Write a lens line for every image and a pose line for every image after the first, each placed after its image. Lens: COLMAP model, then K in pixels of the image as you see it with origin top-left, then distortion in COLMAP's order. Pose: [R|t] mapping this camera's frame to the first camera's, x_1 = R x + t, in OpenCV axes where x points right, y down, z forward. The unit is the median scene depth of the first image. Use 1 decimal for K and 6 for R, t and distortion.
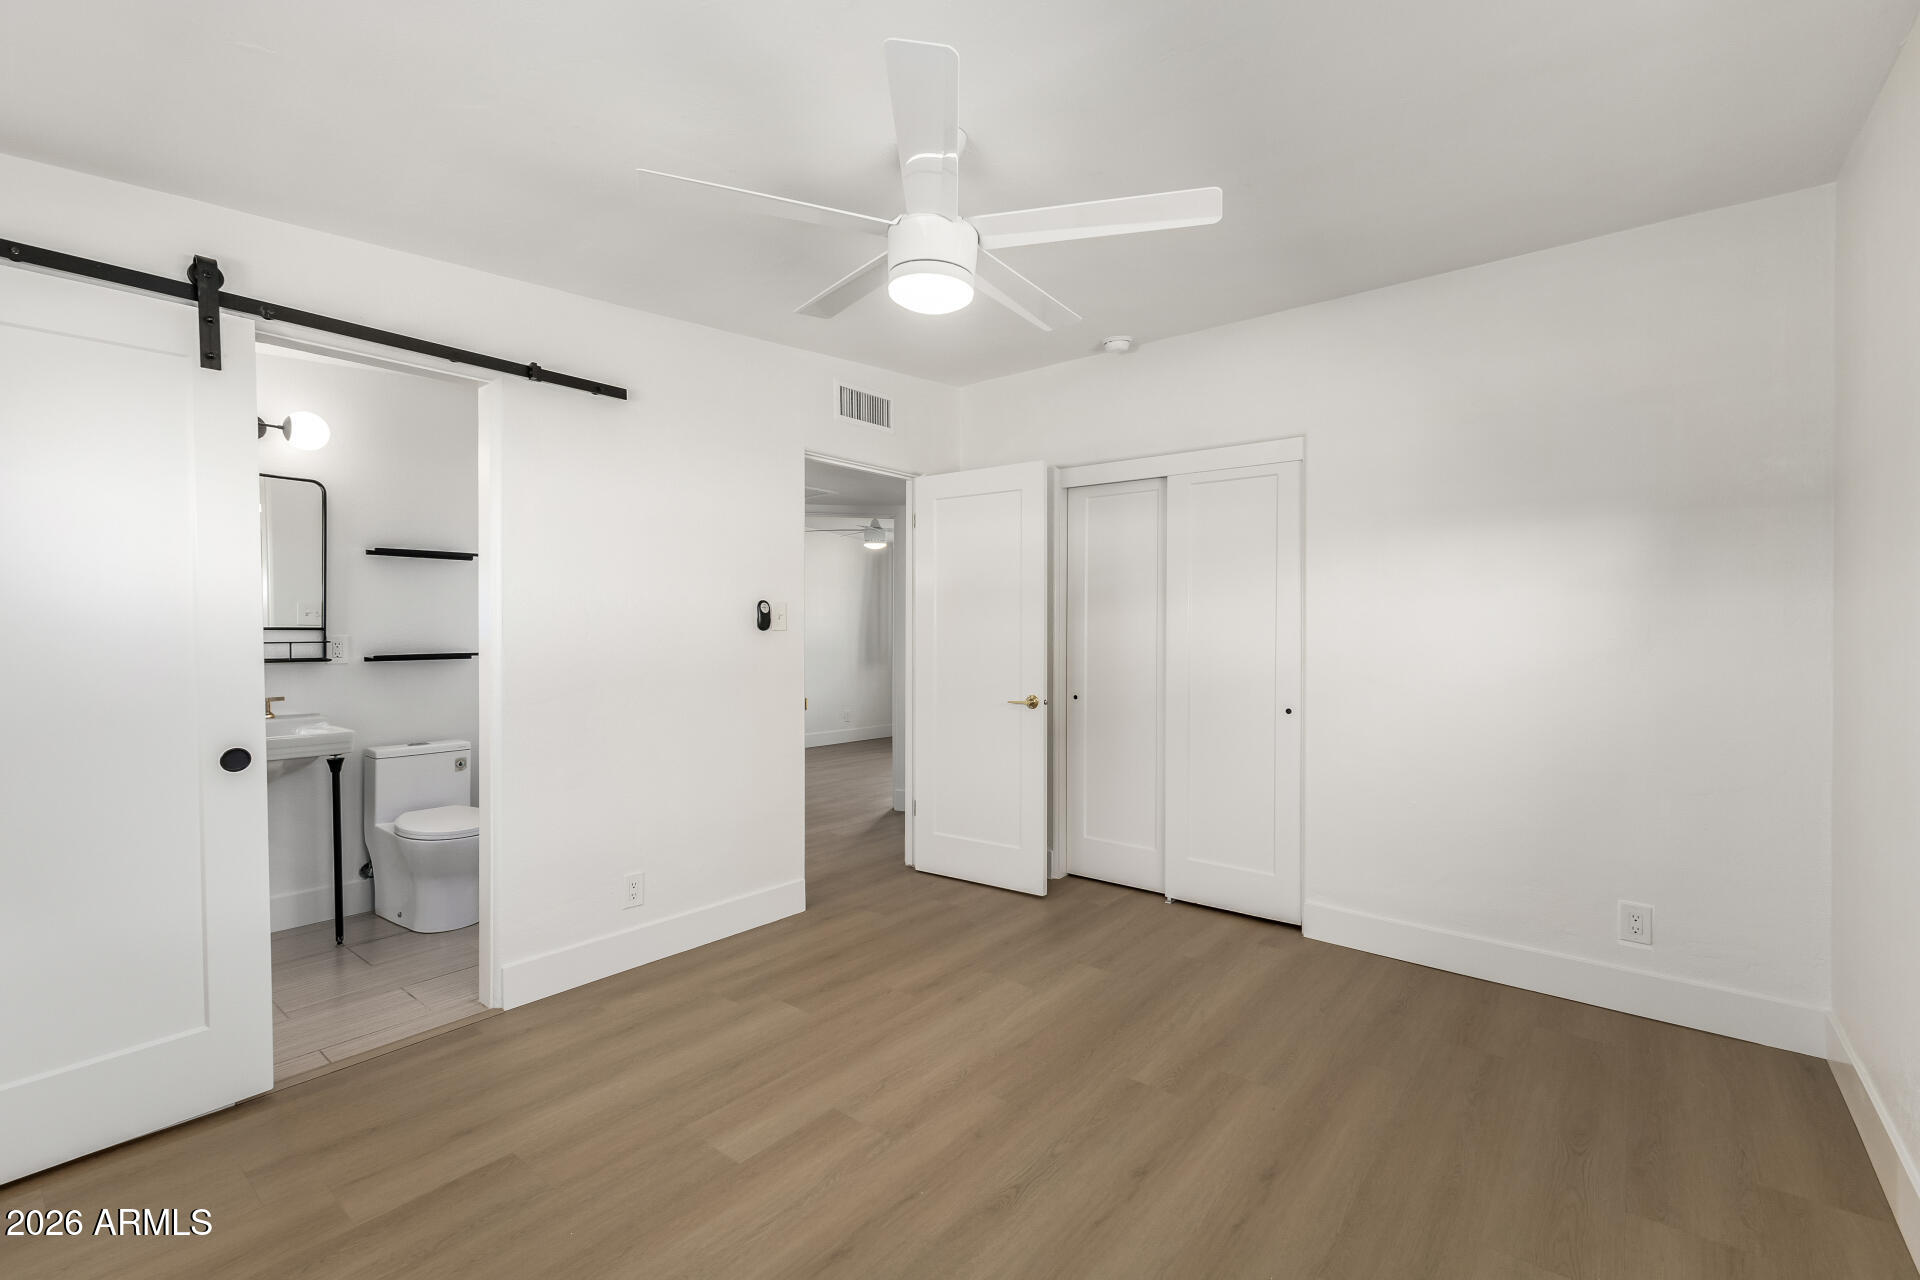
lens RADIAL K [[822.3, 0, 965.5], [0, 822.3, 637.2], [0, 0, 1]] dist [0.002397, -0.000036]
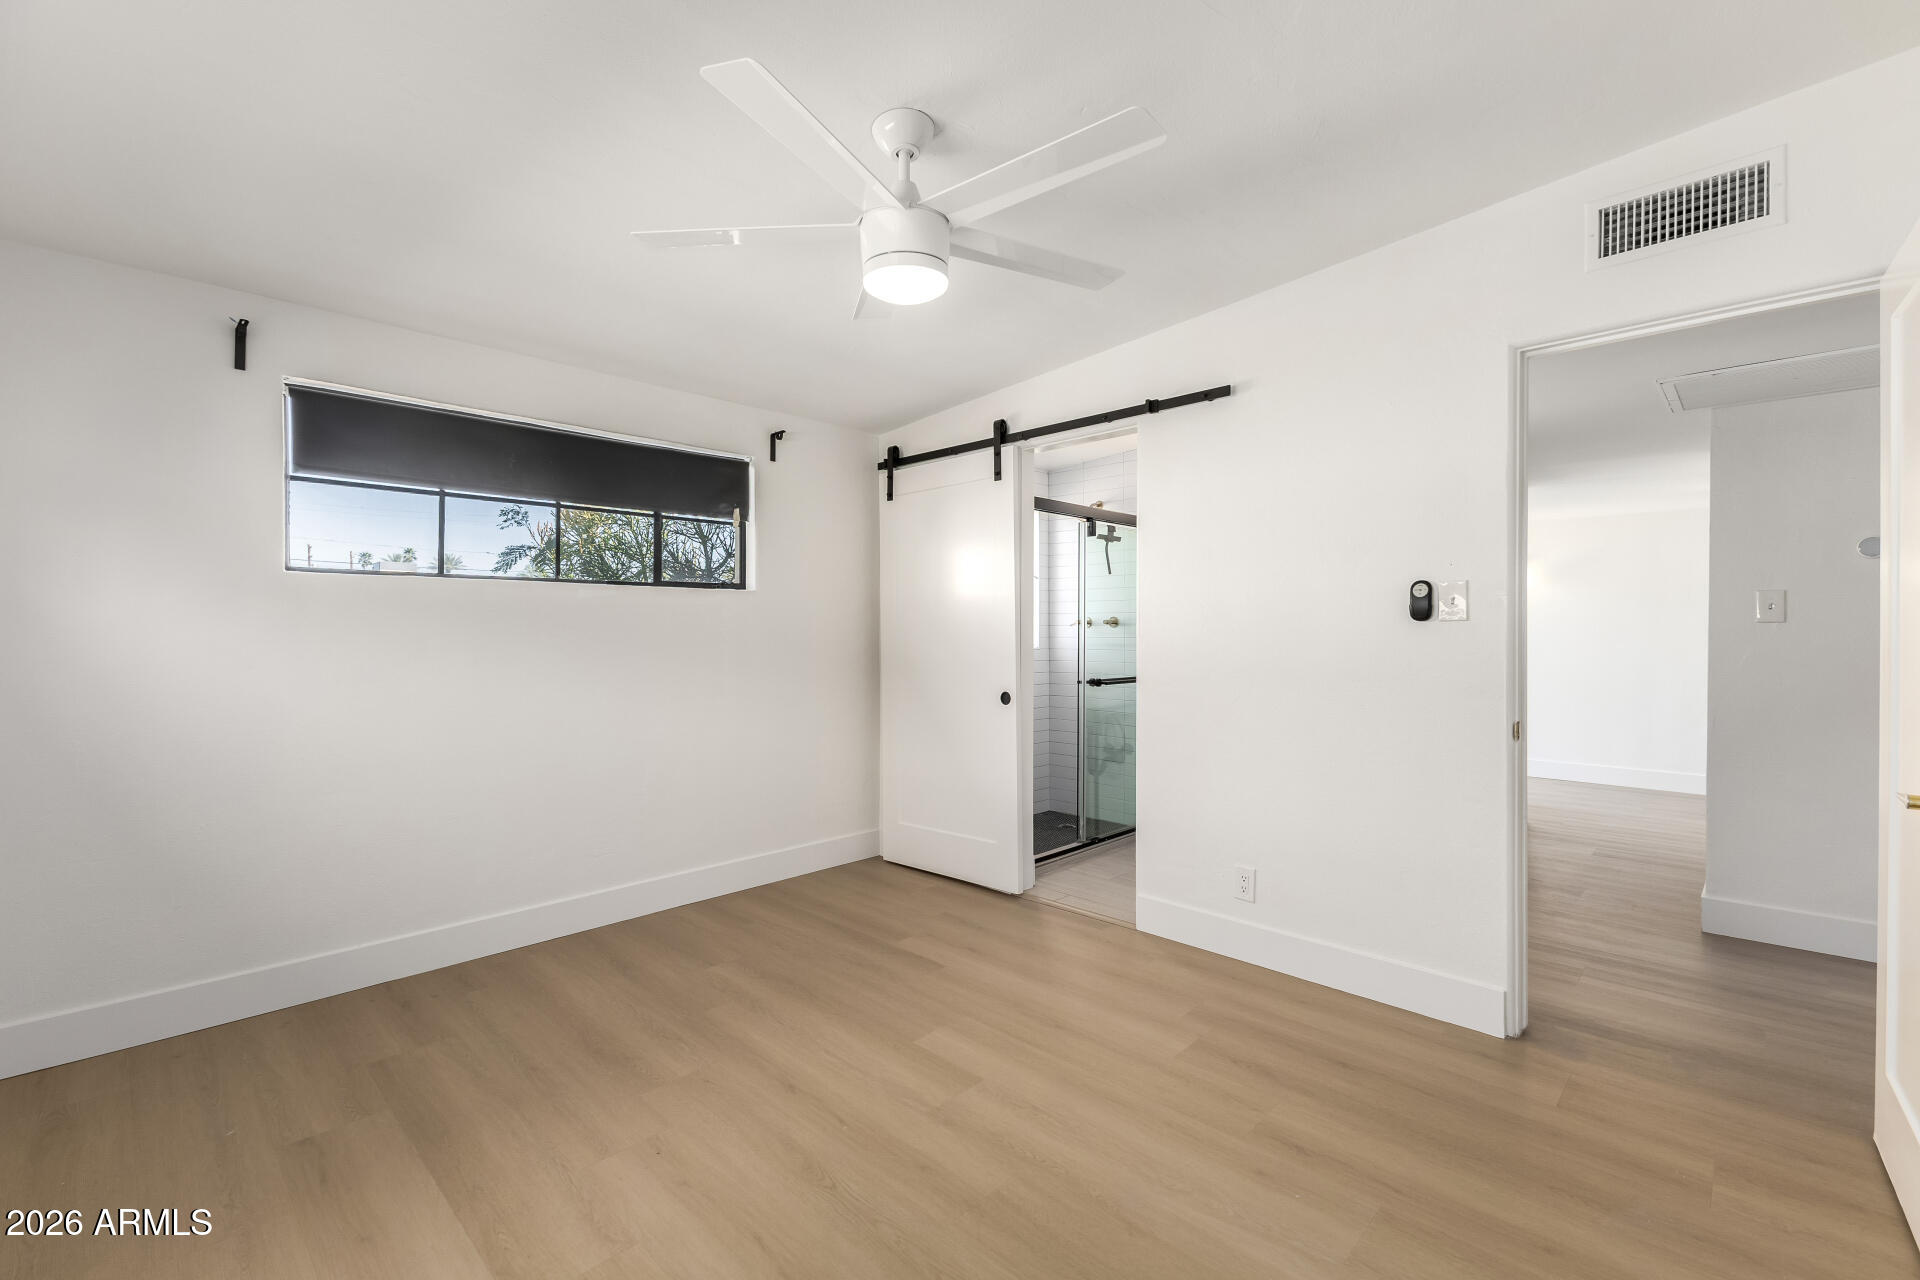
lens RADIAL K [[822.3, 0, 965.5], [0, 822.3, 637.2], [0, 0, 1]] dist [0.002397, -0.000036]
pose [[-0.088456, 0.009780, -0.996032, 0.747899], [-0.004478, 0.999938, 0.010216, 0.000736], [0.996070, 0.005364, -0.088407, 0.910165]]
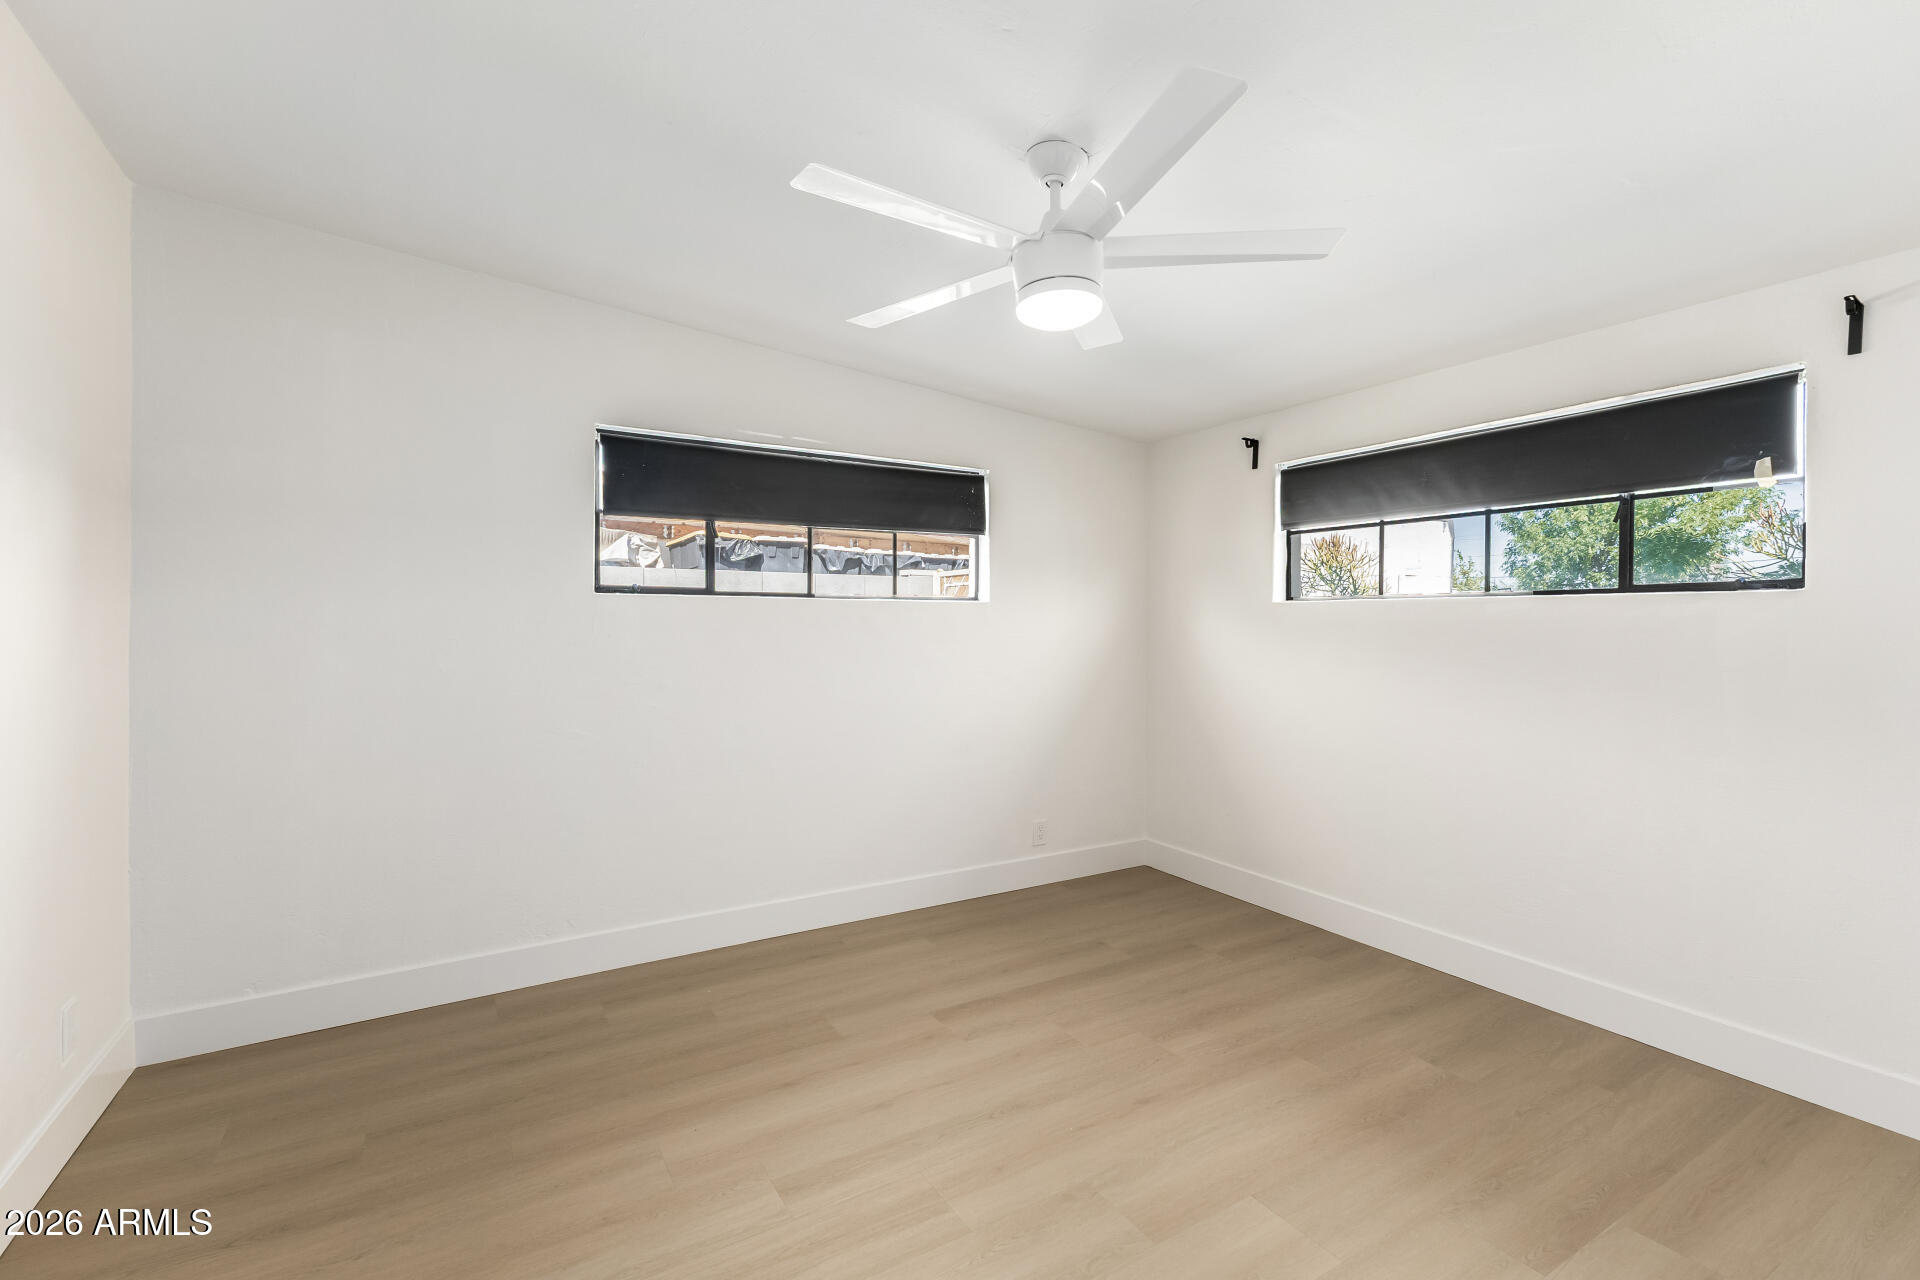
lens RADIAL K [[822.3, 0, 965.5], [0, 822.3, 637.2], [0, 0, 1]] dist [0.002397, -0.000036]
pose [[-0.943265, -0.012306, 0.331814, -0.208328], [-0.007620, 0.999852, 0.015420, -0.024243], [-0.331955, 0.012017, -0.943219, 1.545570]]
